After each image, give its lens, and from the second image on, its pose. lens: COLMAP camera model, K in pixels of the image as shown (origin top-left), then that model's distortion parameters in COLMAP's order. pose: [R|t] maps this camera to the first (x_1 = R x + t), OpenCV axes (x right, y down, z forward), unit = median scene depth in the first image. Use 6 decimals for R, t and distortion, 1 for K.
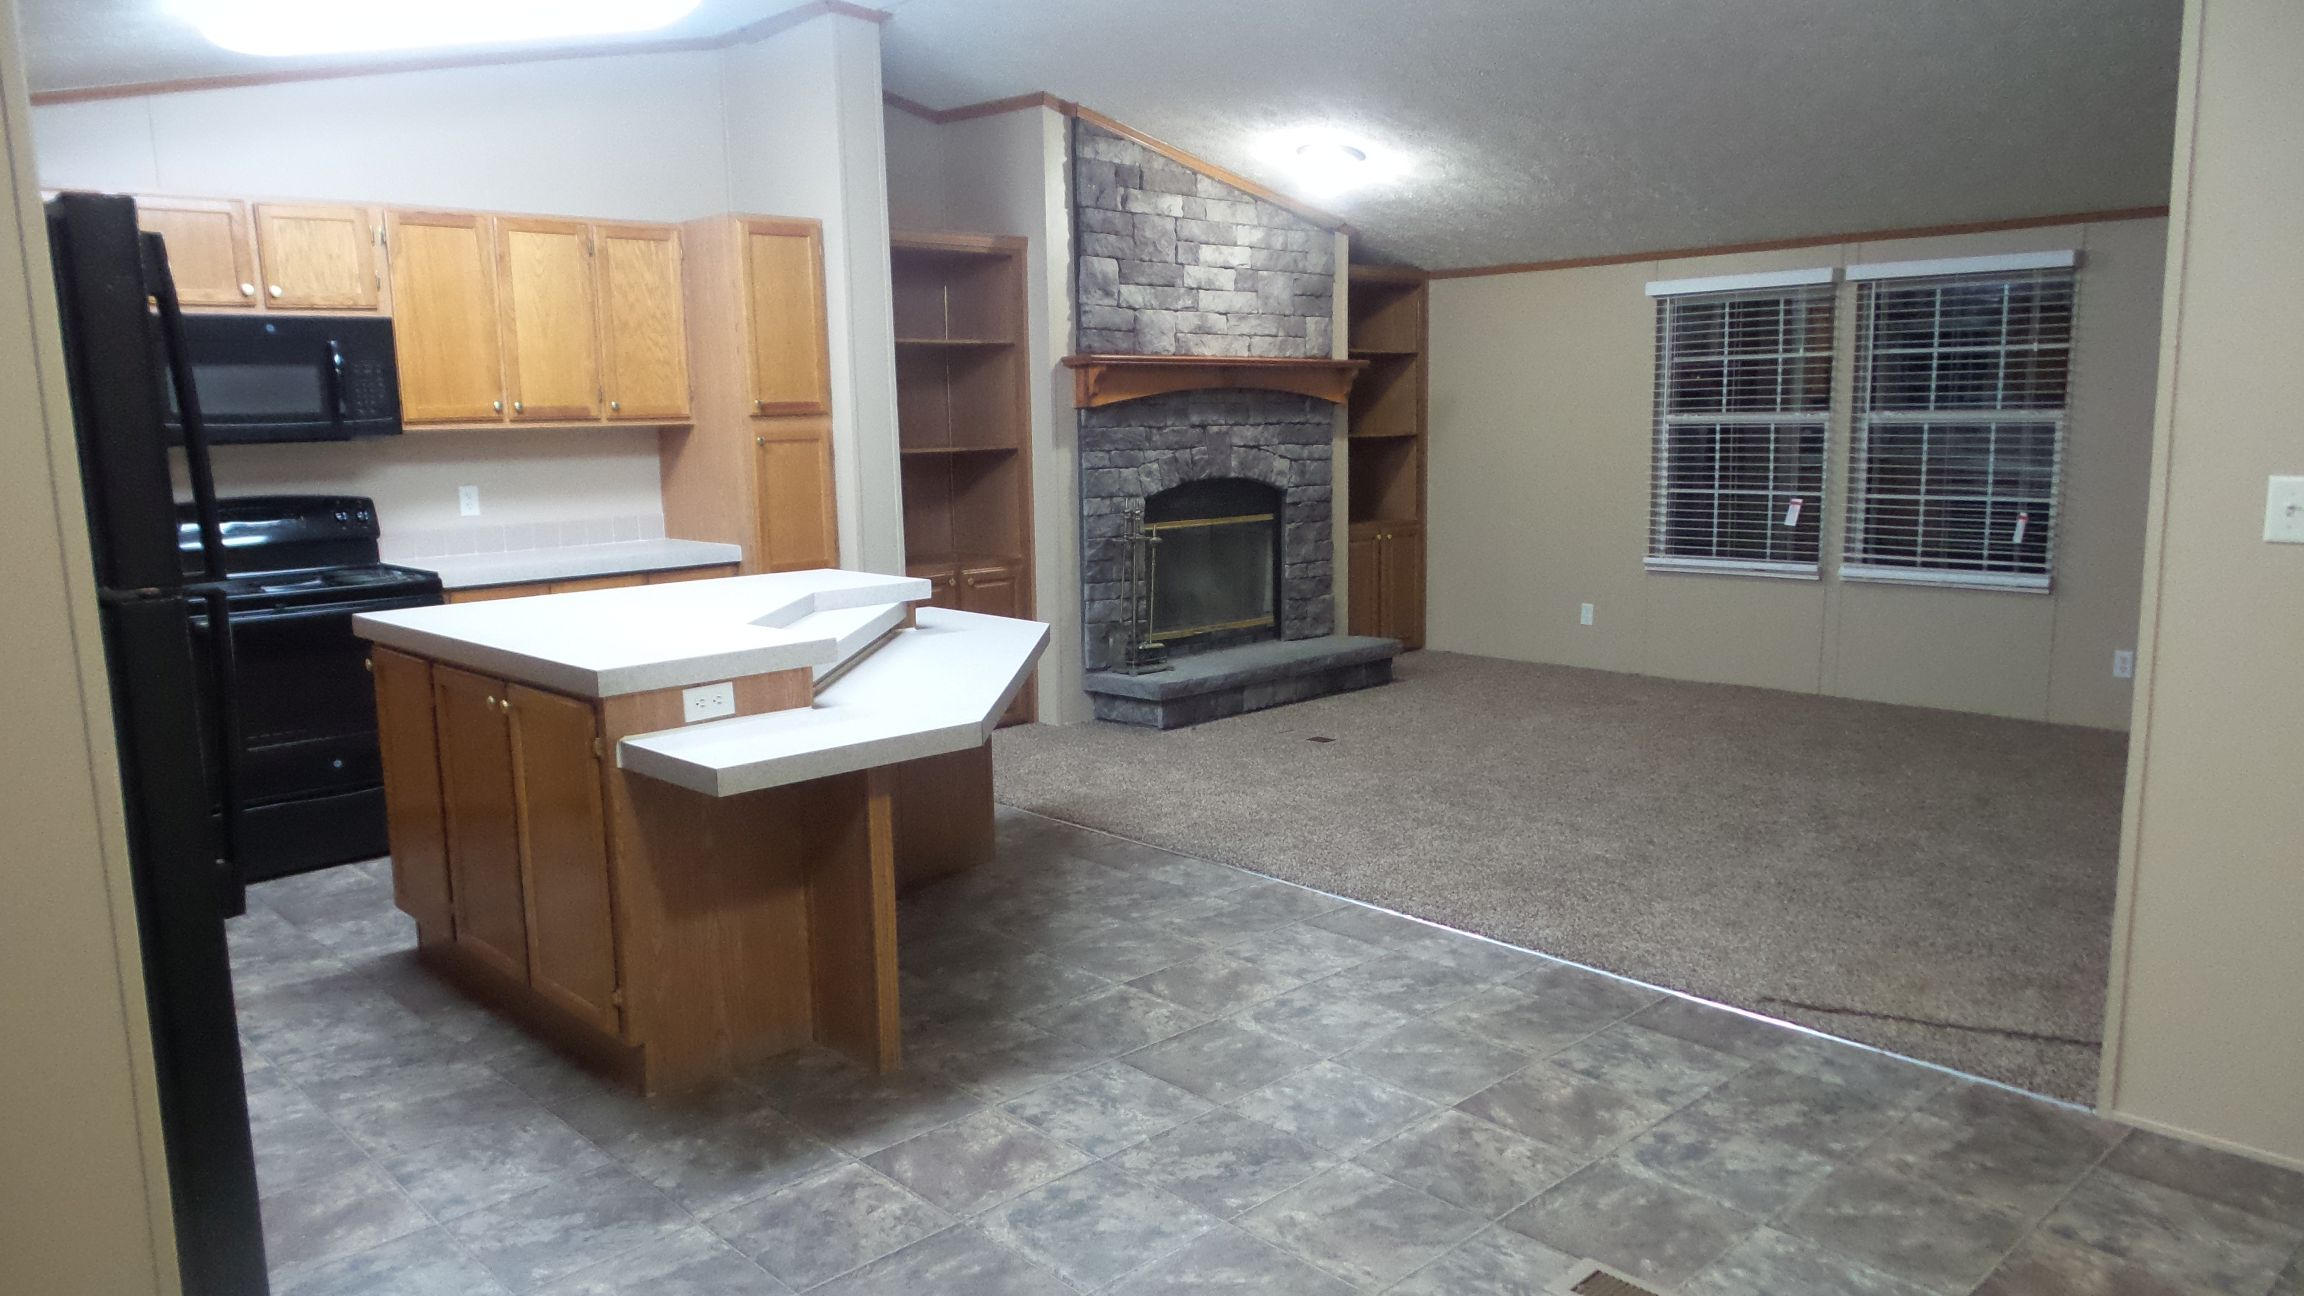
lens RADIAL K [[1598.5, 0, 1159.8], [0, 1598.5, 650.5], [0, 0, 1]] dist [-0.002237, 0.001093]
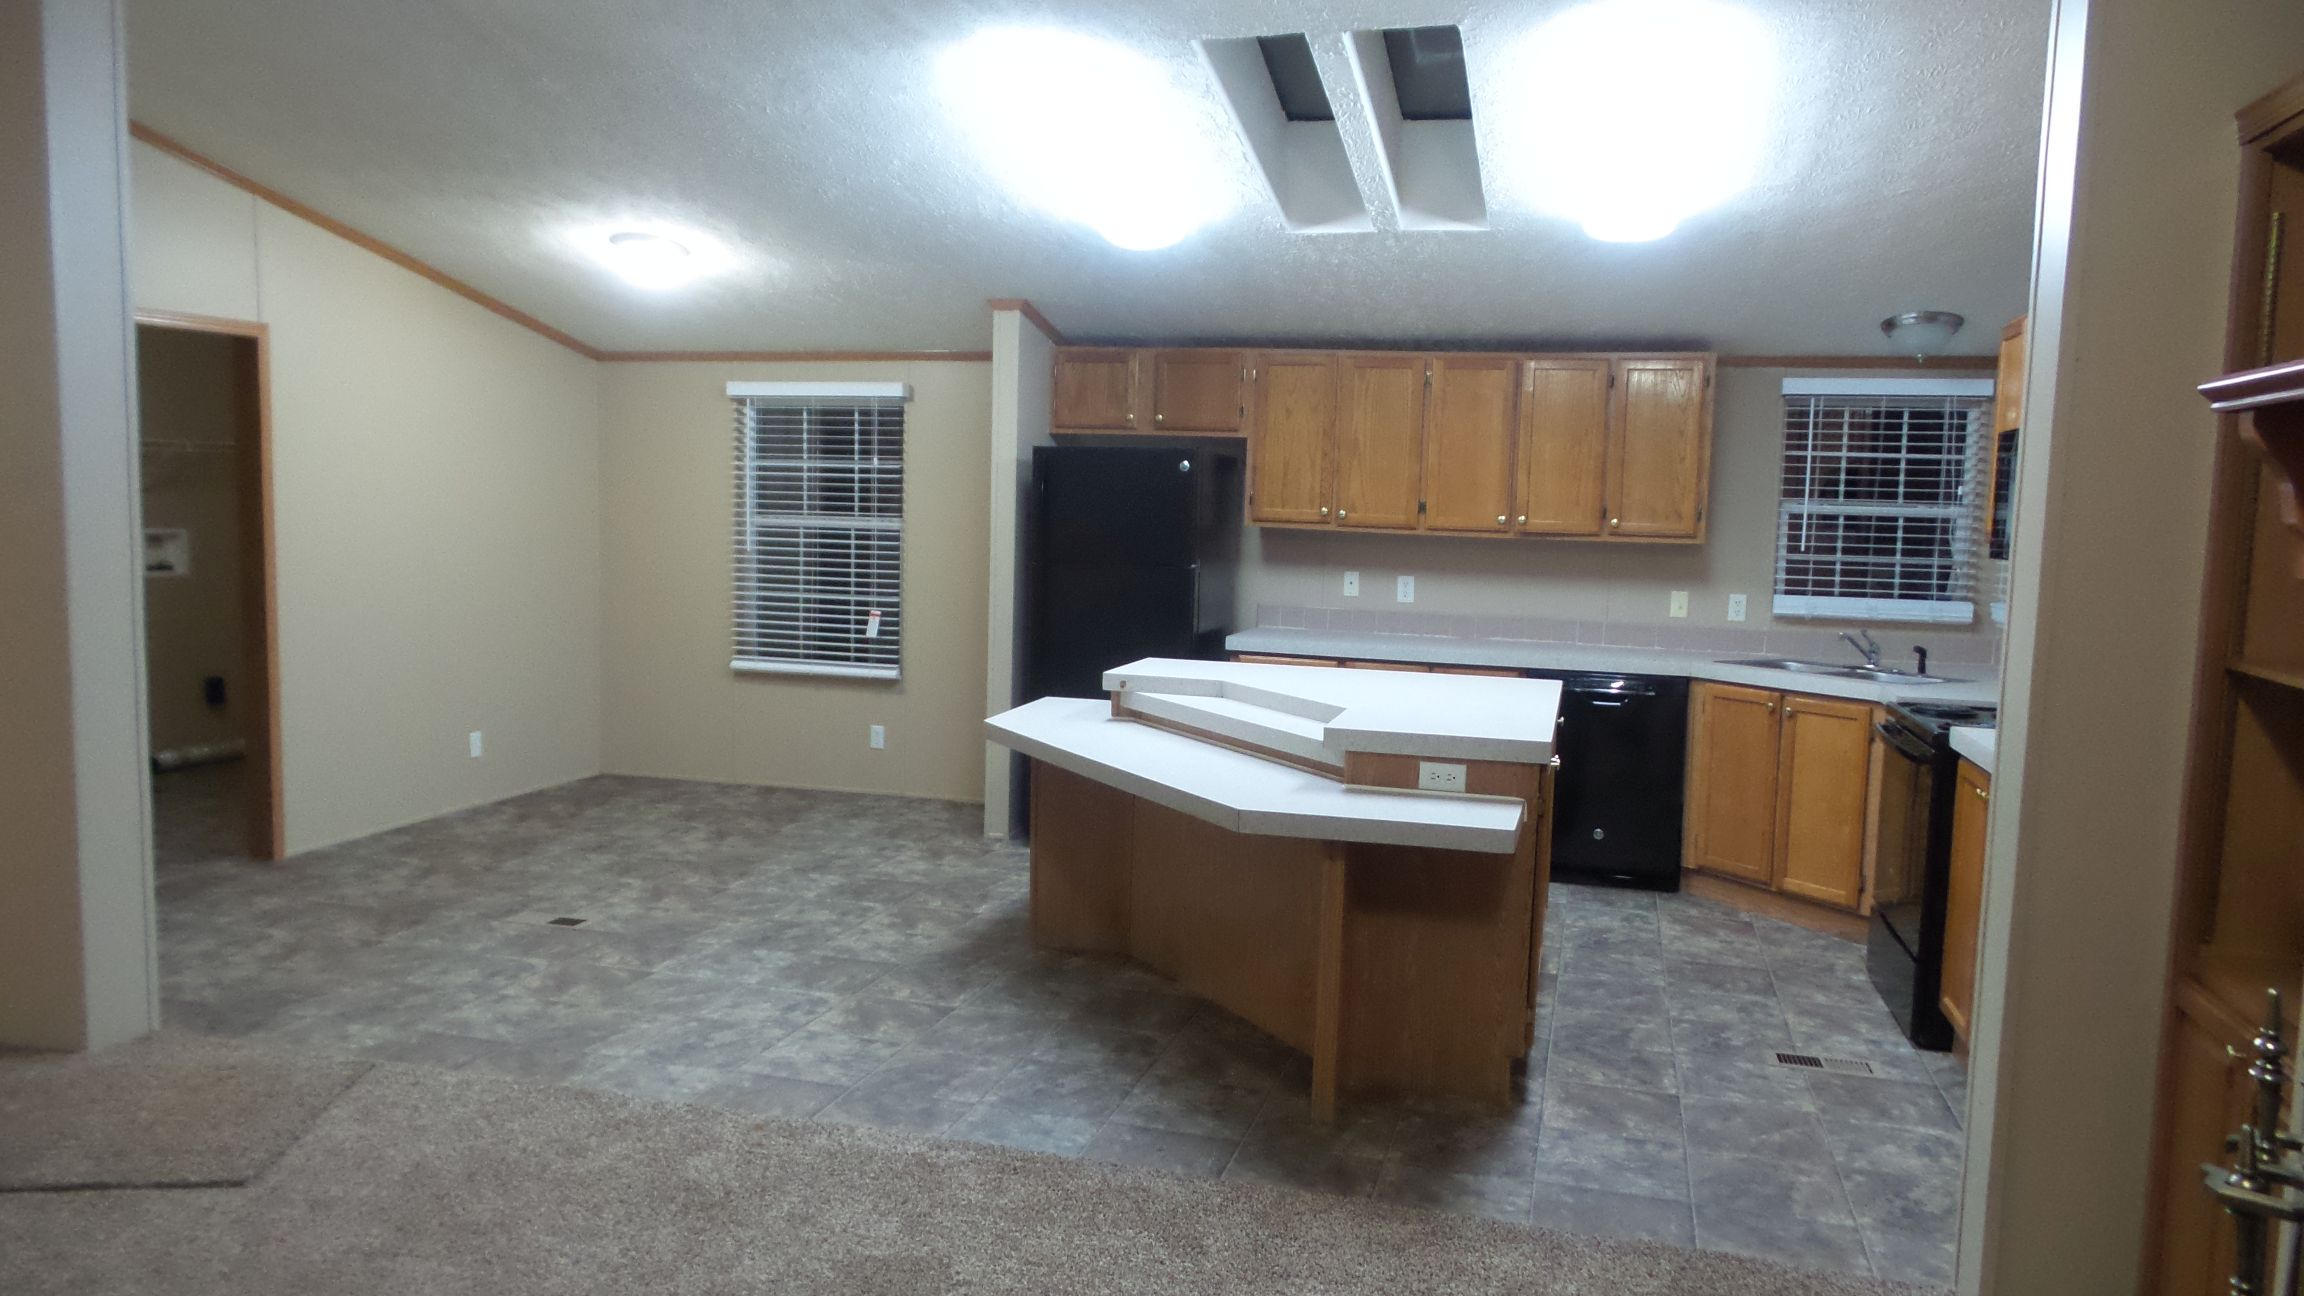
lens RADIAL K [[1598.5, 0, 1159.8], [0, 1598.5, 650.5], [0, 0, 1]] dist [-0.002237, 0.001093]
pose [[-0.863517, 0.041641, -0.502597, 0.279851], [-0.088419, 0.968649, 0.232168, -0.215380], [0.496507, 0.244921, -0.832763, 1.309809]]
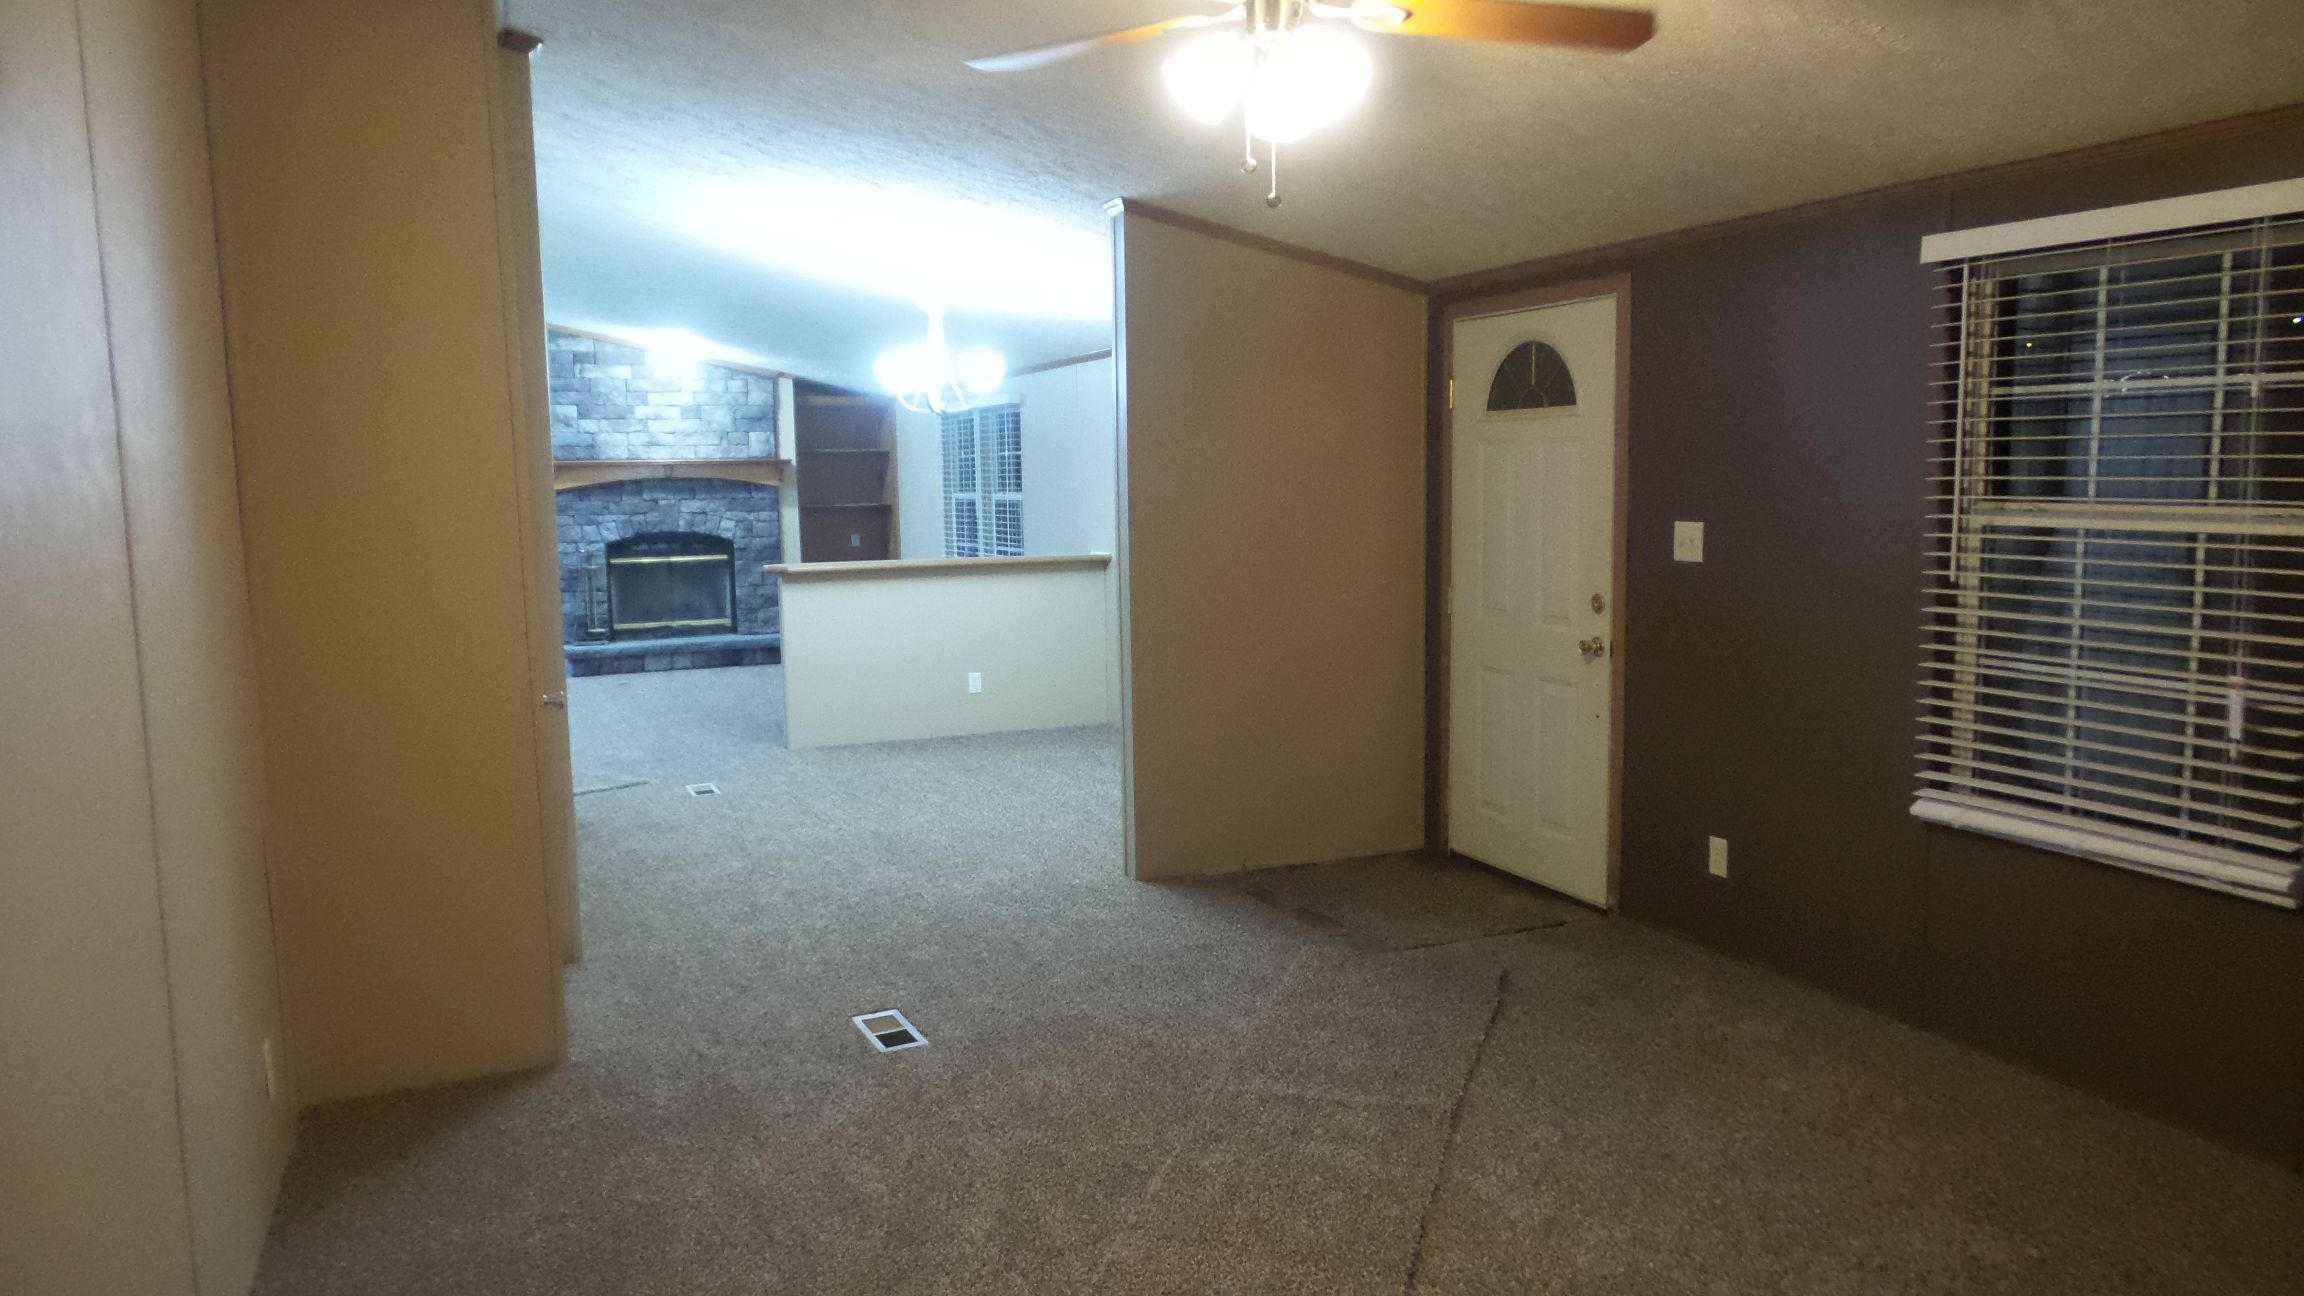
lens RADIAL K [[1598.5, 0, 1159.8], [0, 1598.5, 650.5], [0, 0, 1]] dist [-0.002237, 0.001093]
pose [[0.933910, 0.037832, -0.355502, 1.408496], [-0.048635, 0.998585, -0.021496, 0.031883], [0.354185, 0.037365, 0.934428, -0.456939]]
